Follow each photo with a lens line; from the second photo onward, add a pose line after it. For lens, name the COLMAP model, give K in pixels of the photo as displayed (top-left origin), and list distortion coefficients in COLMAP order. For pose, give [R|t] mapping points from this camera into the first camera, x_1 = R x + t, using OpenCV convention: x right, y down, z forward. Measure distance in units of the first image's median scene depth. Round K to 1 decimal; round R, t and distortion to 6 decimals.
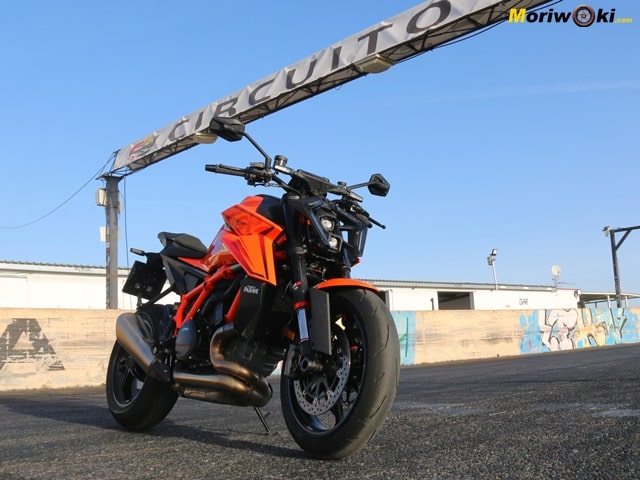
lens RADIAL K [[689.2, 0, 320.0], [0, 689.2, 240.0], [0, 0, 1]] dist [-0.235523, 0.001914]
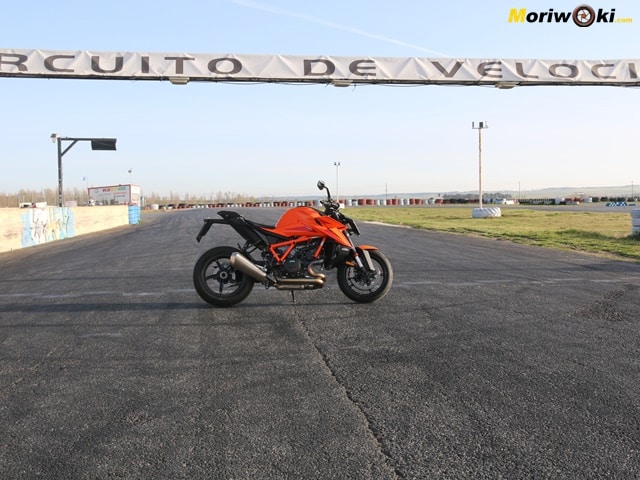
lens RADIAL K [[686.4, 0, 320.0], [0, 686.4, 240.0], [0, 0, 1]] dist [0.002999, 0.003931]
pose [[0.571999, -0.007546, 0.820220, -0.355871], [-0.137363, 0.984955, 0.104855, -0.036048], [-0.808671, -0.172645, 0.562357, -0.079392]]
